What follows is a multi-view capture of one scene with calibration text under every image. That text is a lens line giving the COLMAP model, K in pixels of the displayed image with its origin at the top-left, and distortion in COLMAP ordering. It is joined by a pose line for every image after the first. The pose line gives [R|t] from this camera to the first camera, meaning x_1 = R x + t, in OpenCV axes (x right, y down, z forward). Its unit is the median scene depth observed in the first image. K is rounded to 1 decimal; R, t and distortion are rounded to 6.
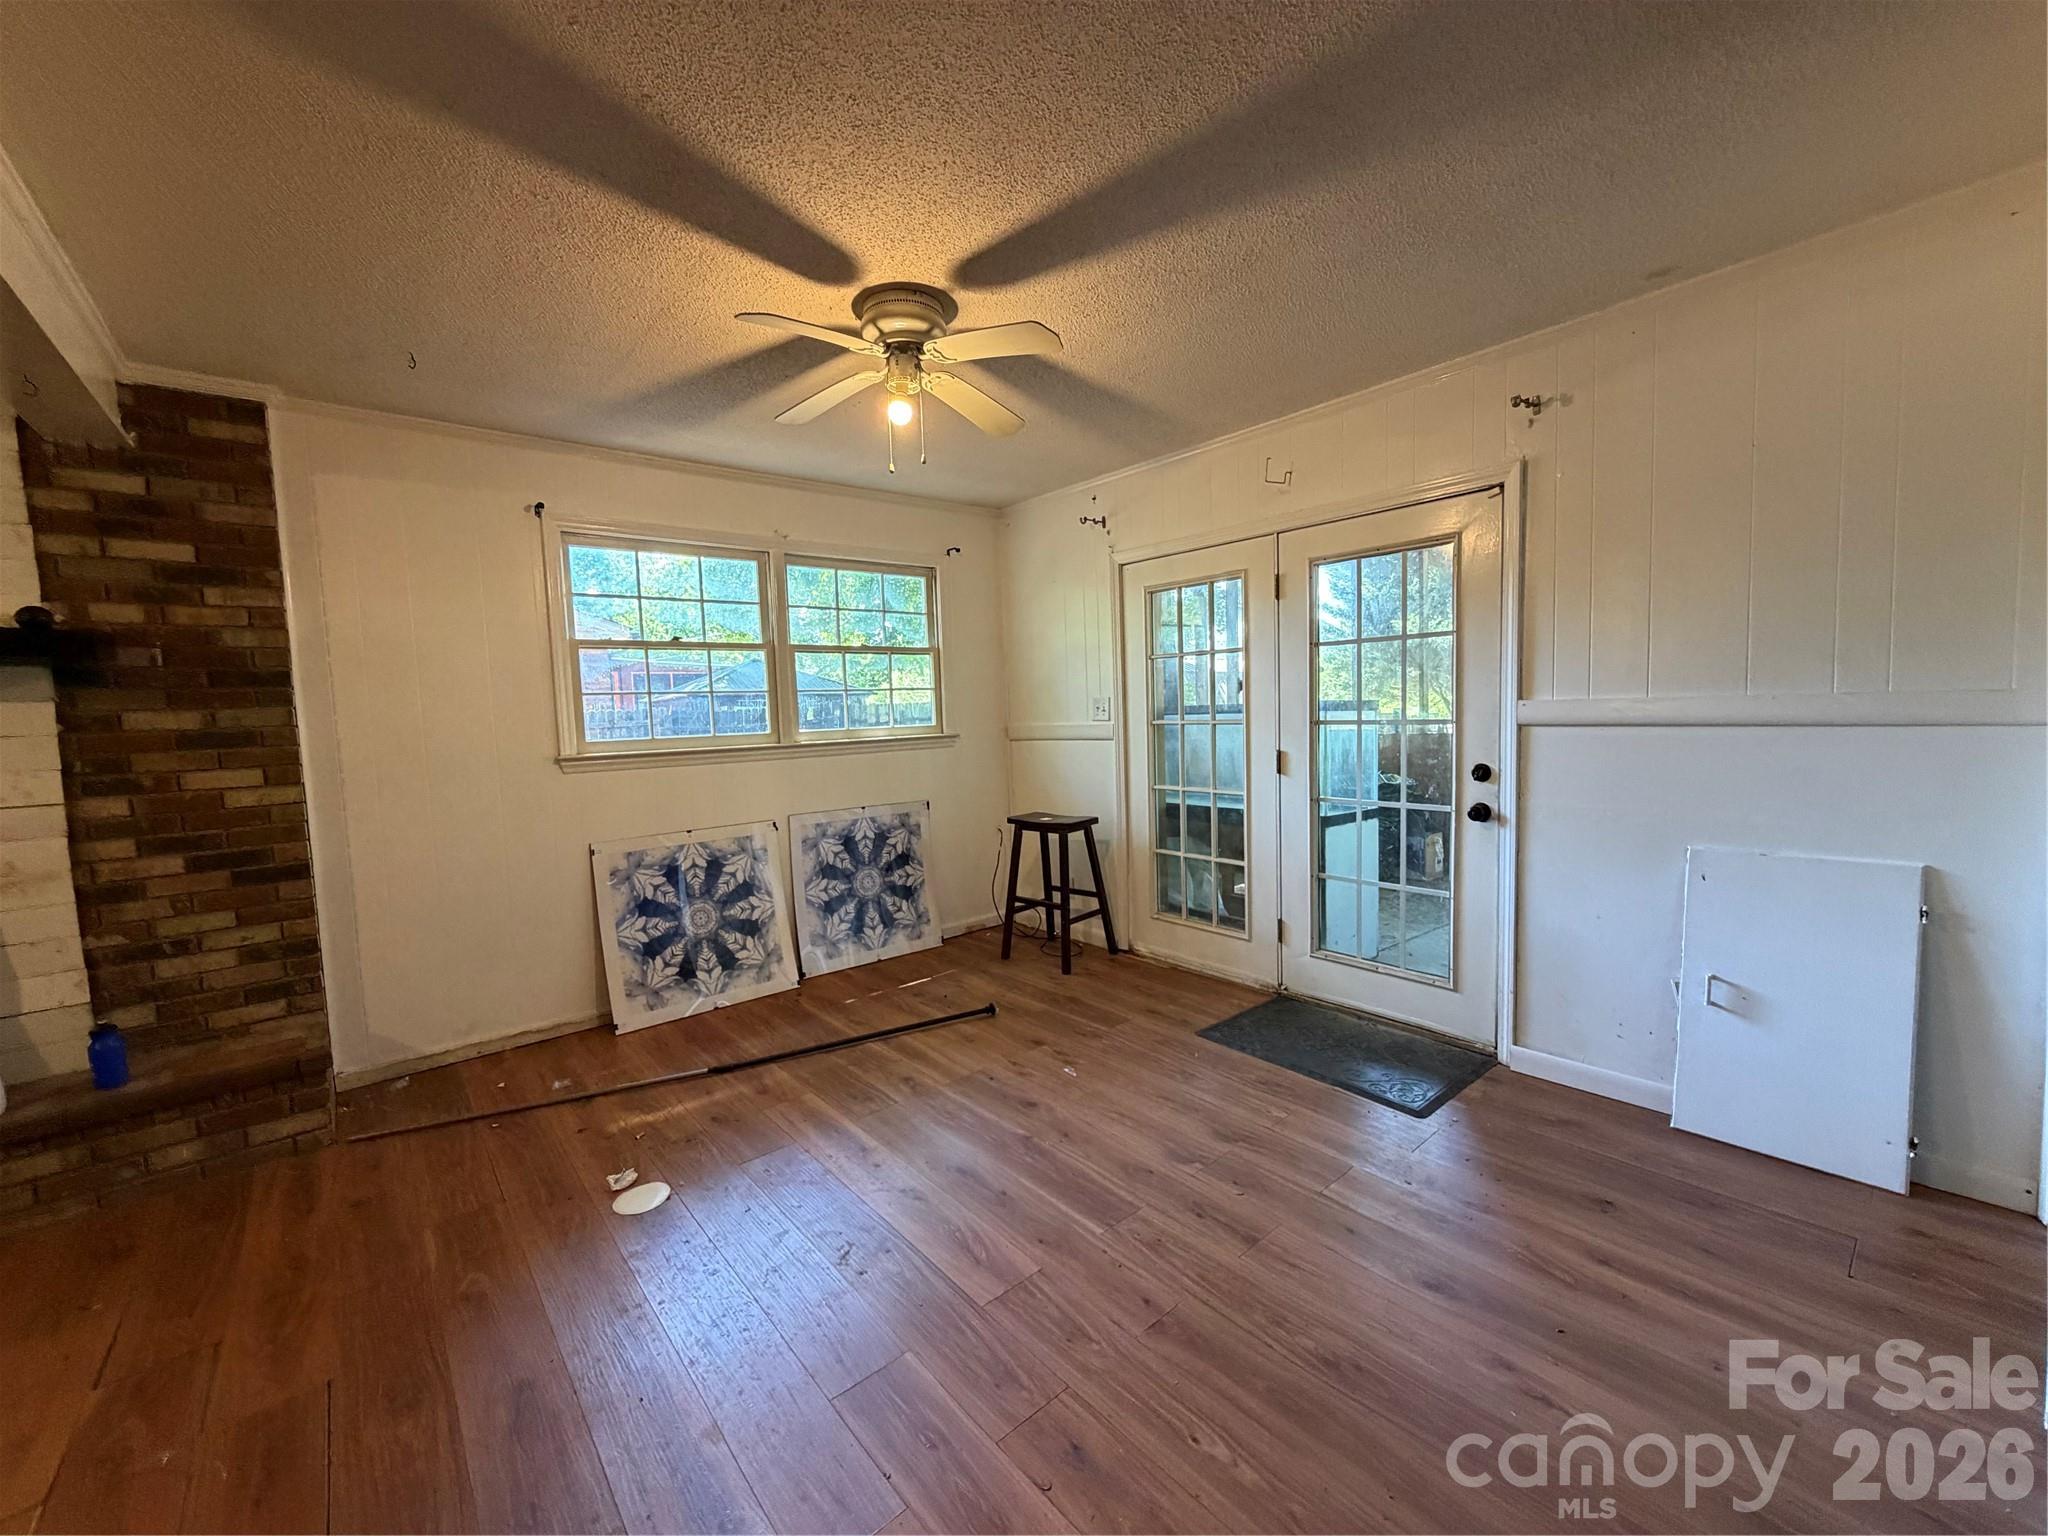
lens RADIAL K [[817.1, 0, 1033.0], [0, 817.1, 766.0], [0, 0, 1]] dist [-0.000400, 0.000020]
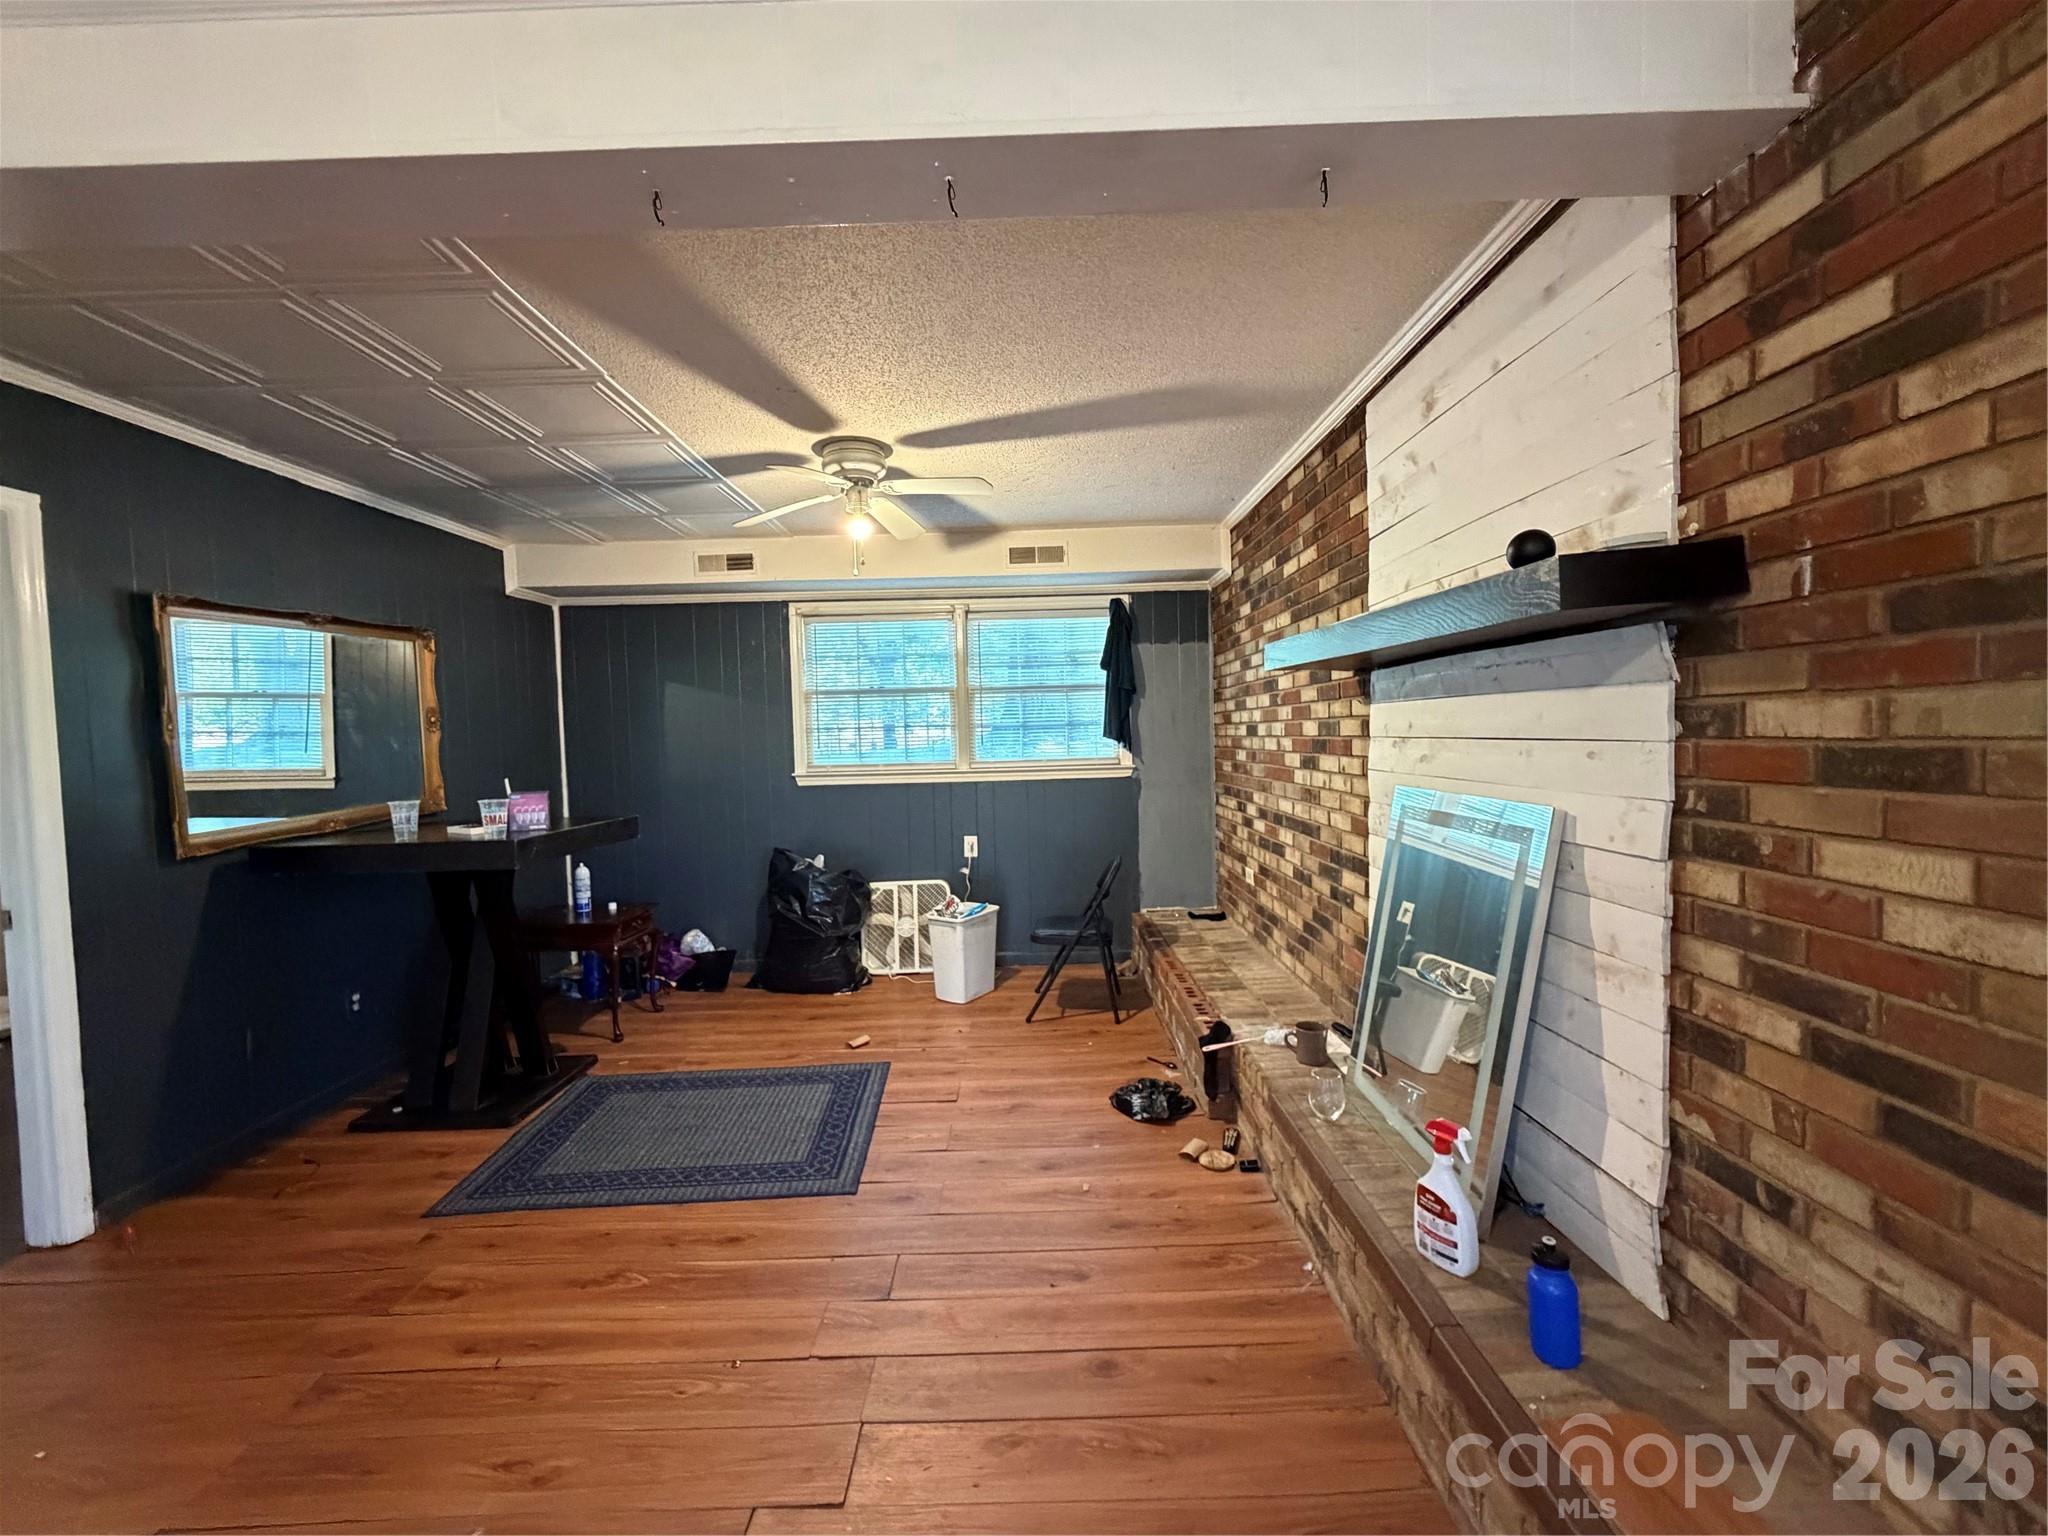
lens RADIAL K [[817.1, 0, 1027.6], [0, 817.1, 769.9], [0, 0, 1]] dist [-0.000400, 0.000020]
pose [[-0.642987, 0.081142, -0.761567, -0.424558], [-0.013121, 0.993059, 0.116885, -0.070435], [0.765765, 0.085148, -0.637459, 0.920005]]
